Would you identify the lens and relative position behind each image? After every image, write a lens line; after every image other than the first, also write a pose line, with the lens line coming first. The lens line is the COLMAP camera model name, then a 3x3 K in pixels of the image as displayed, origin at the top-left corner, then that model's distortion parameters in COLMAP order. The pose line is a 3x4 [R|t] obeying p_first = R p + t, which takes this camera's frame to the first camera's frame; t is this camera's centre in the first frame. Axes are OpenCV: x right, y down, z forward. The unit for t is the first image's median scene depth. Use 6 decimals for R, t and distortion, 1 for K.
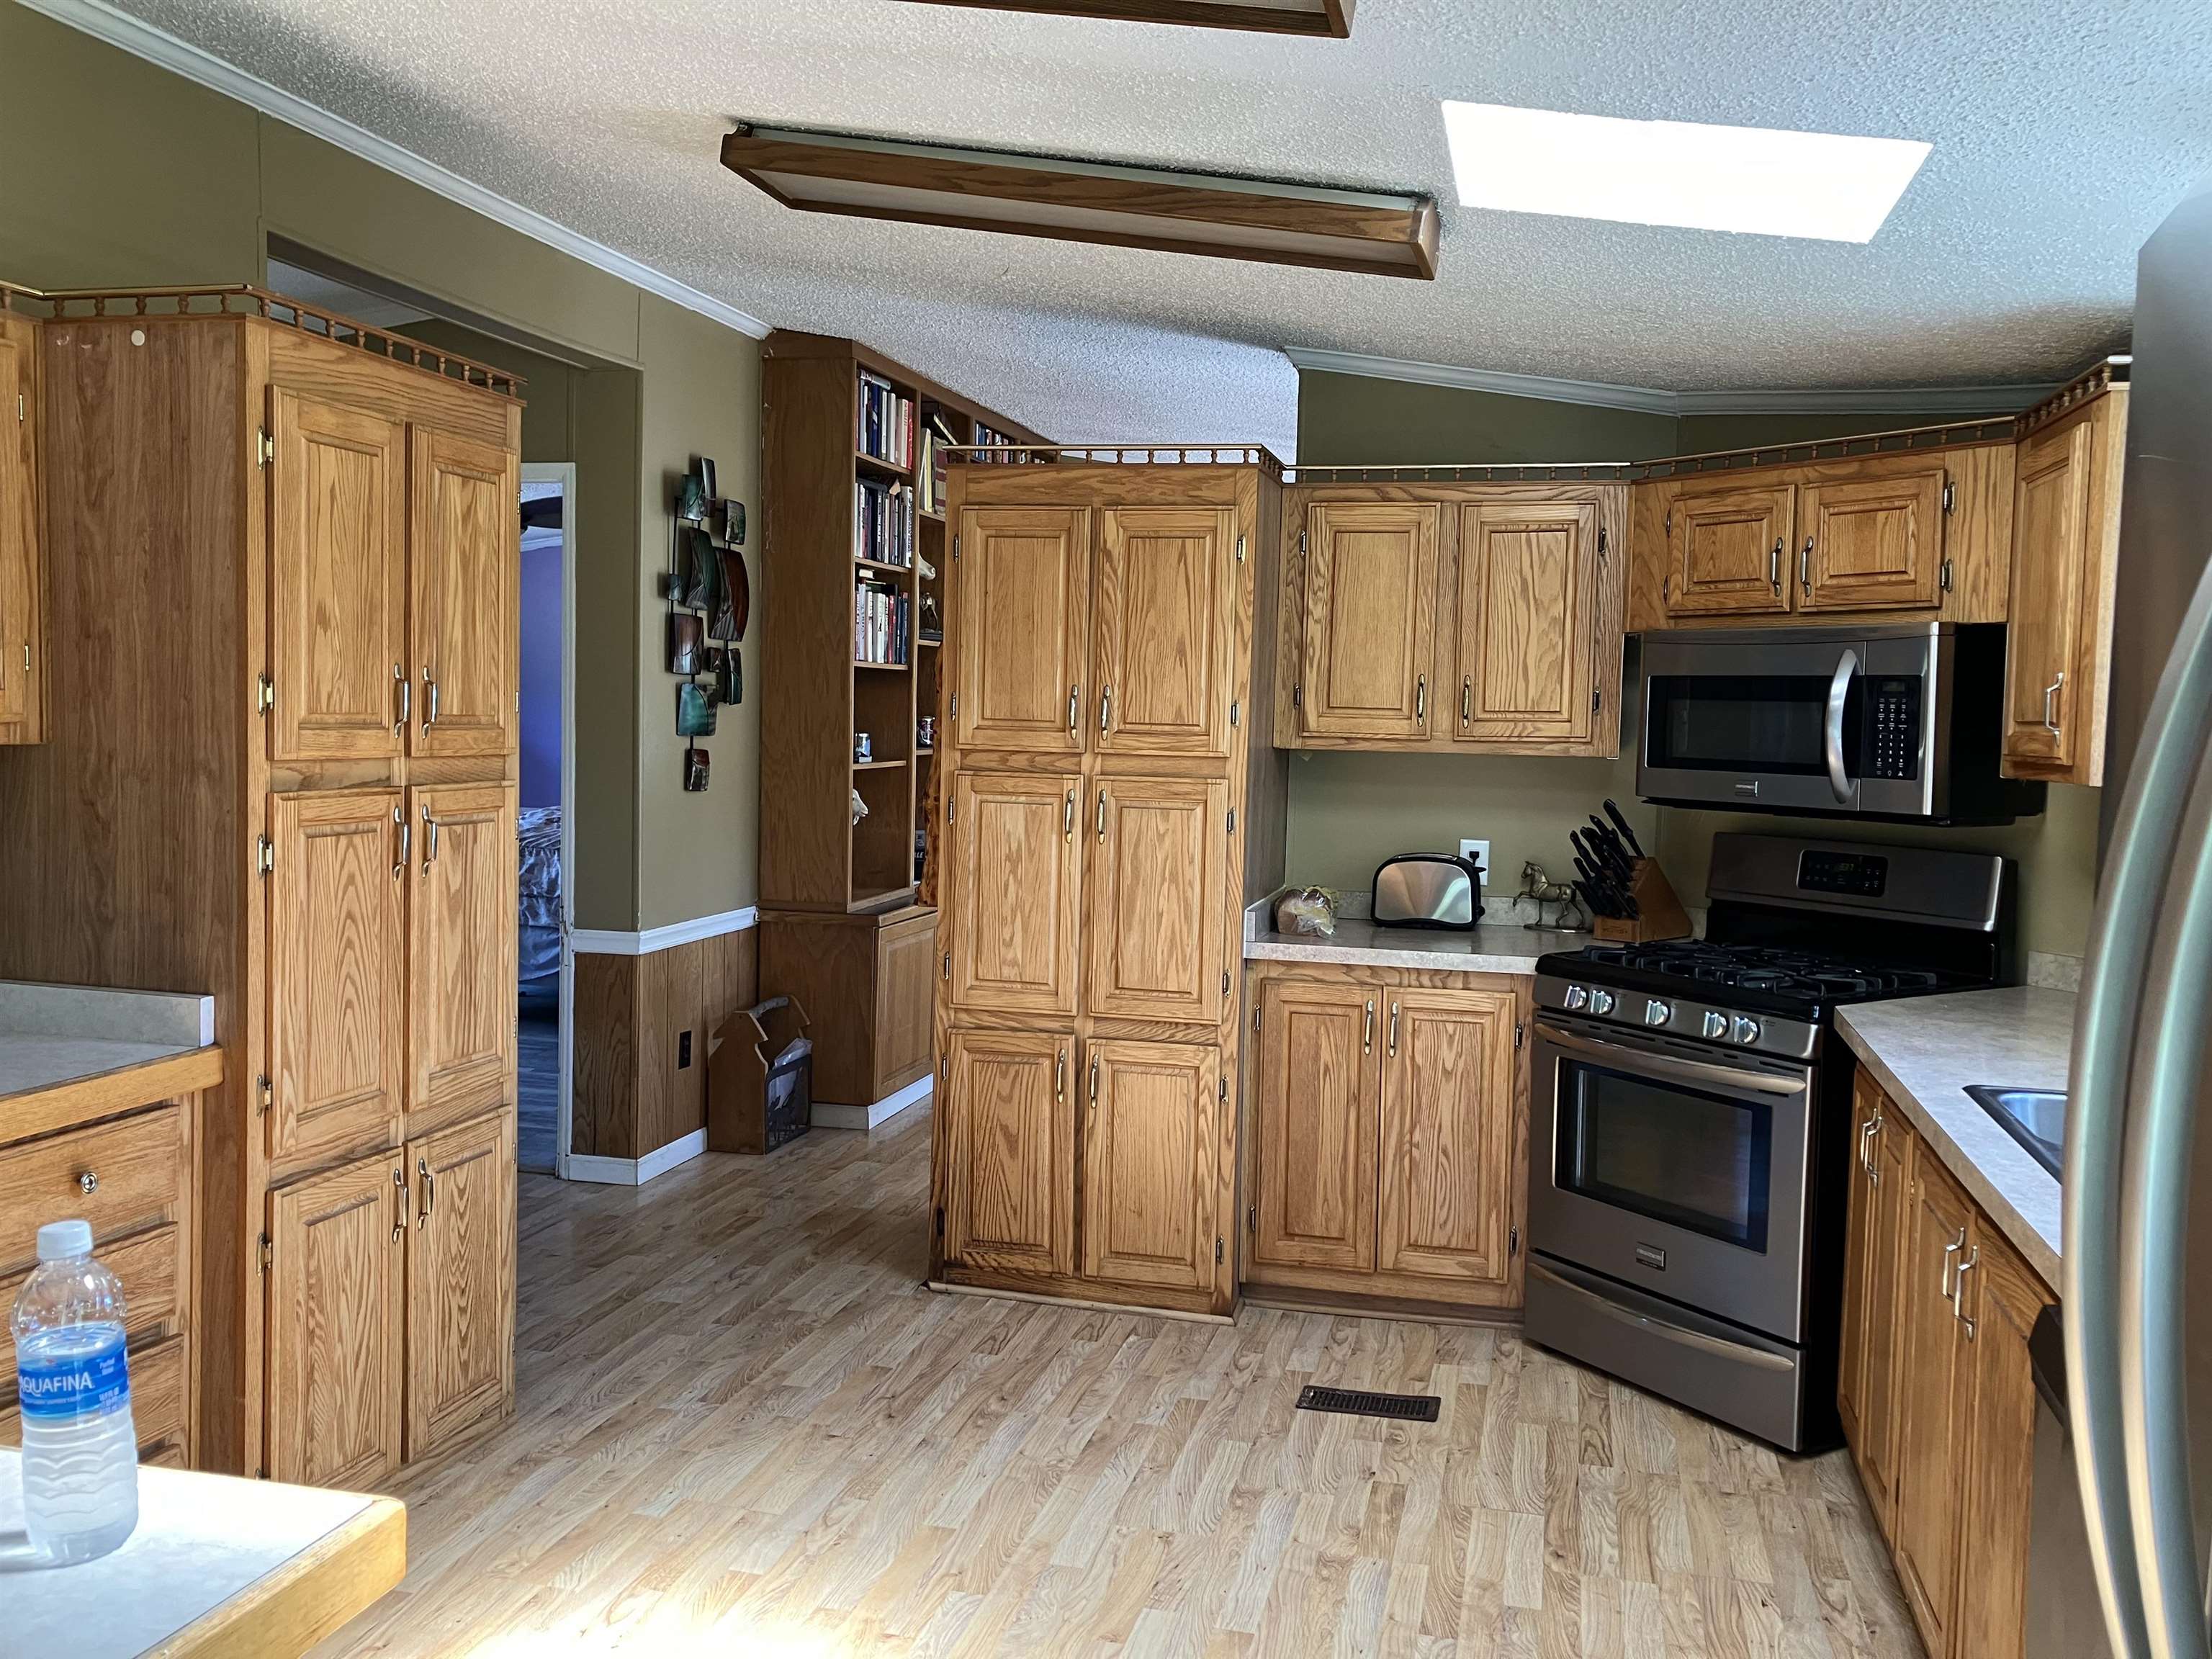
lens RADIAL K [[1801.9, 0, 1106.6], [0, 1801.9, 826.1], [0, 0, 1]] dist [0.000314, -0.000625]
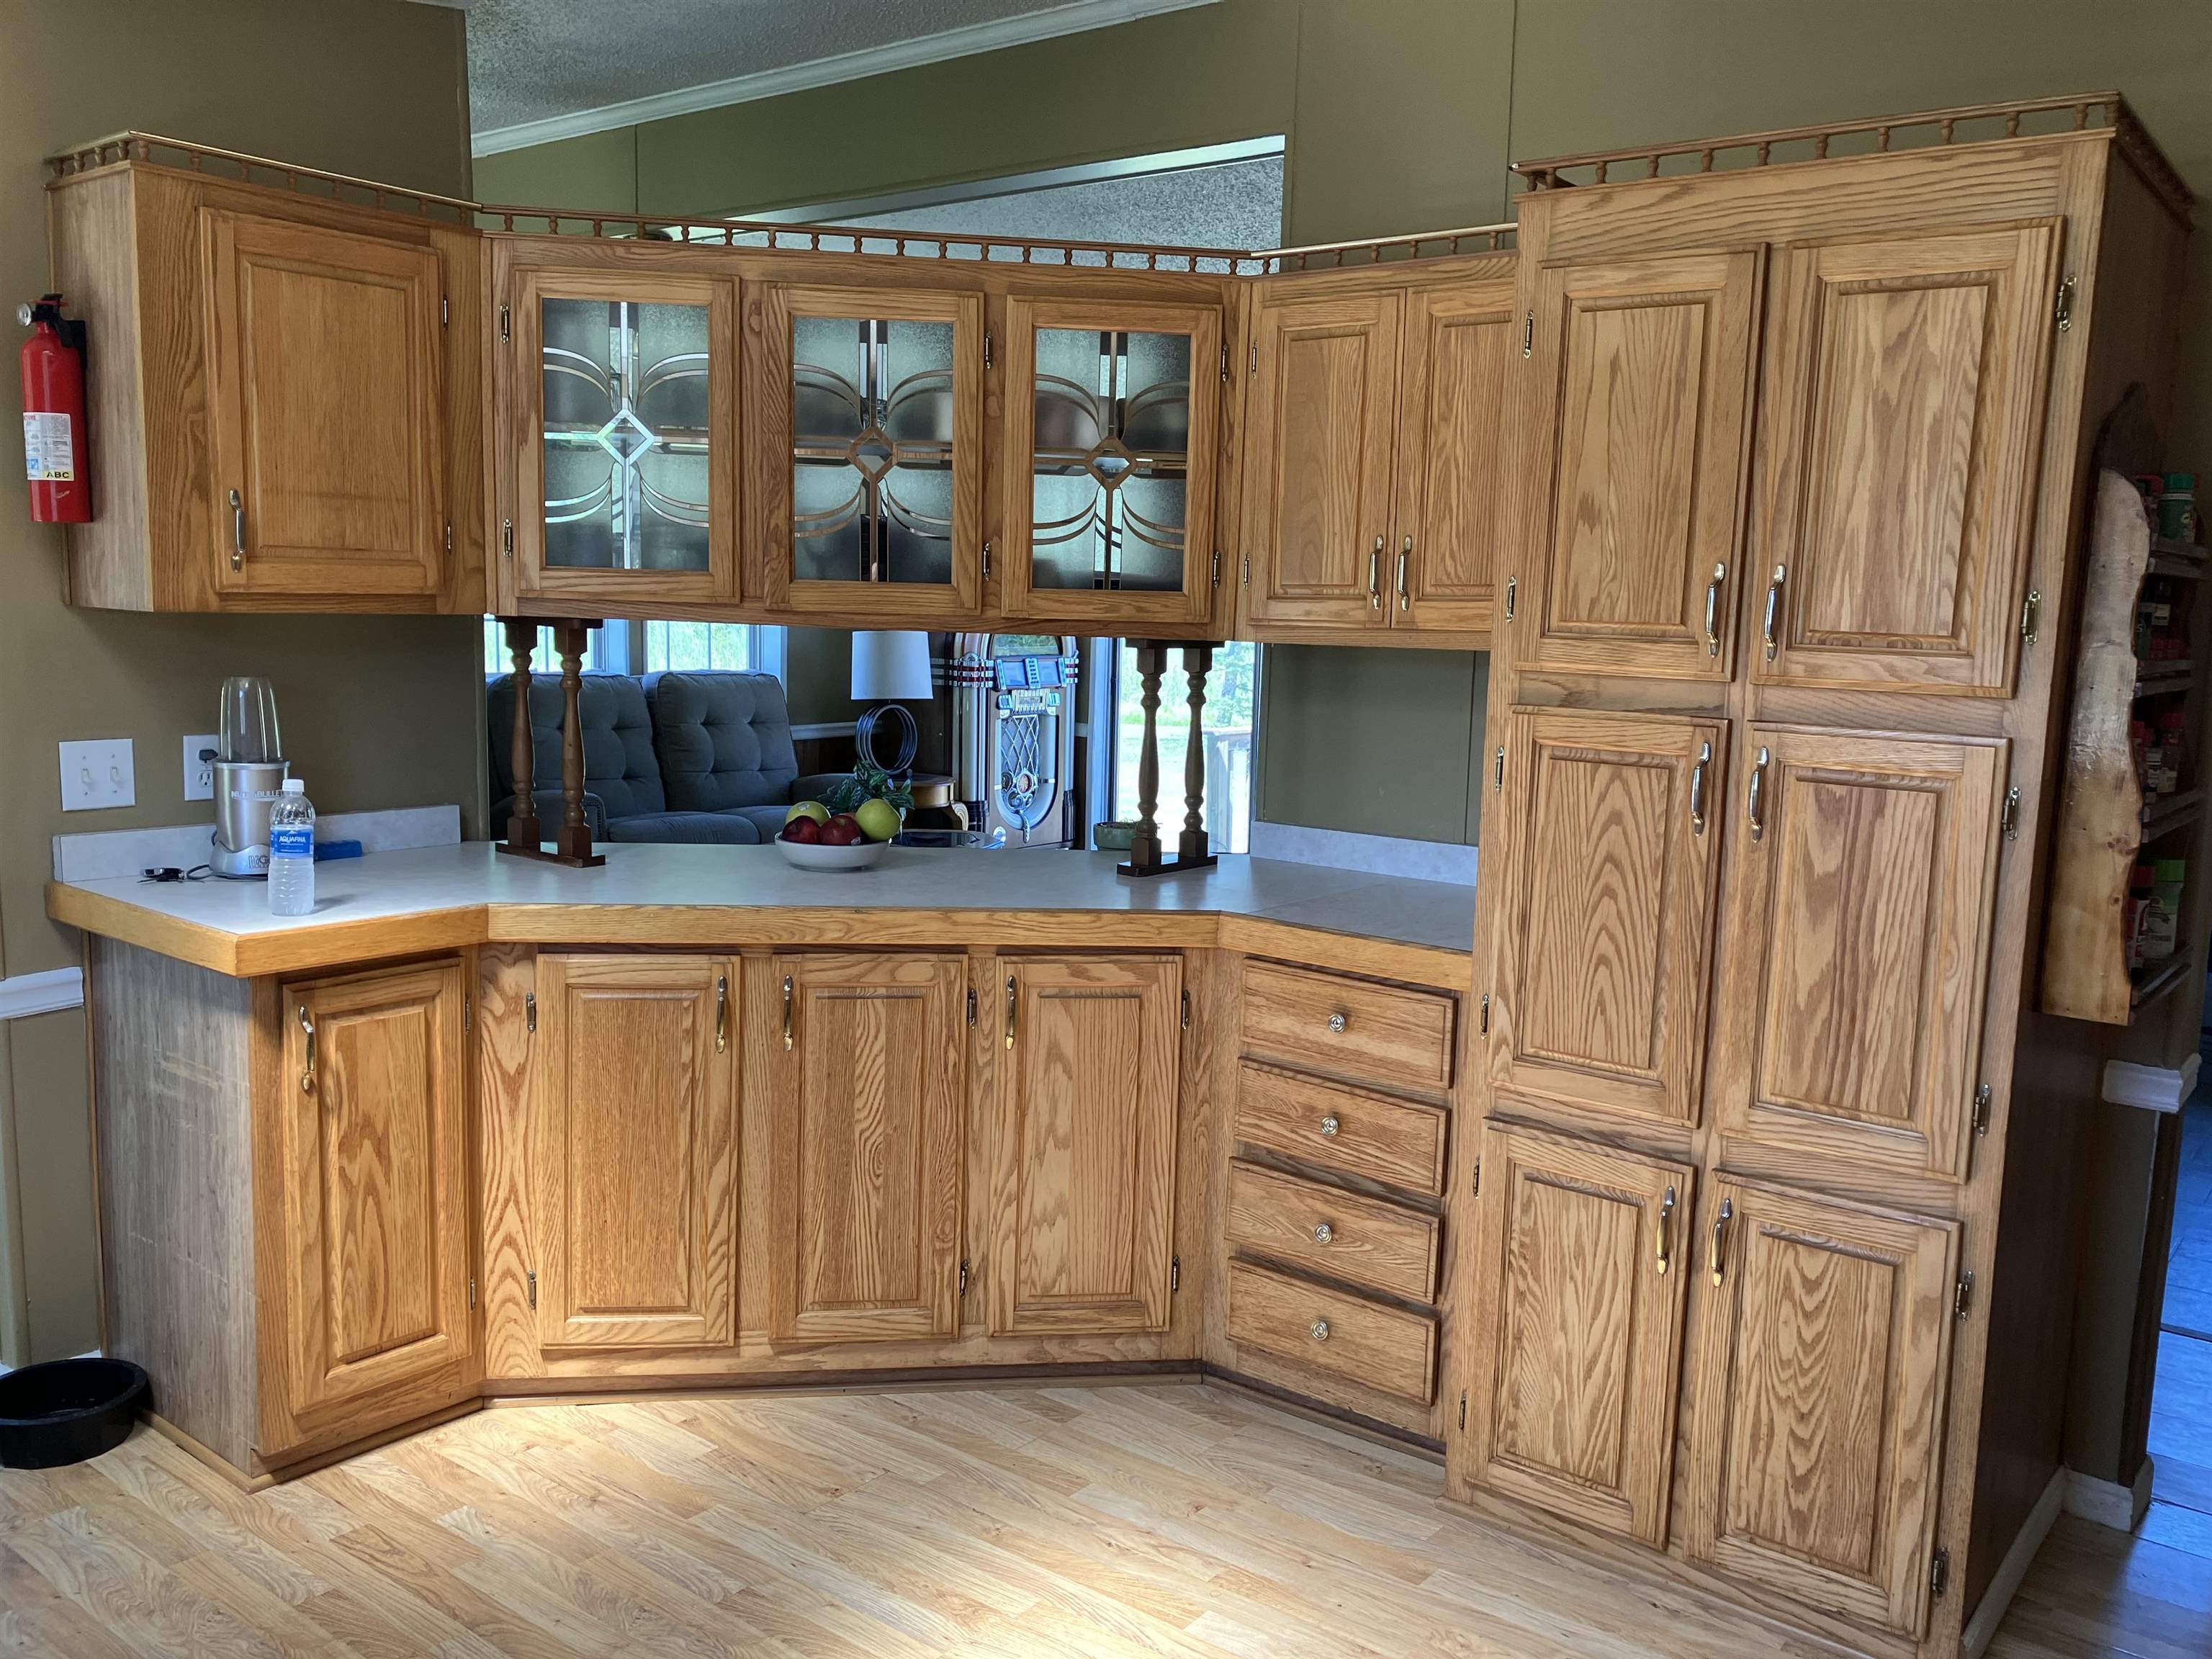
lens RADIAL K [[1801.9, 0, 1105.9], [0, 1801.9, 826.4], [0, 0, 1]] dist [0.000314, -0.000625]
pose [[-0.404419, 0.084929, -0.910622, 0.438088], [-0.097476, 0.986005, 0.135250, -0.055840], [0.909365, 0.143461, -0.390480, 1.063346]]
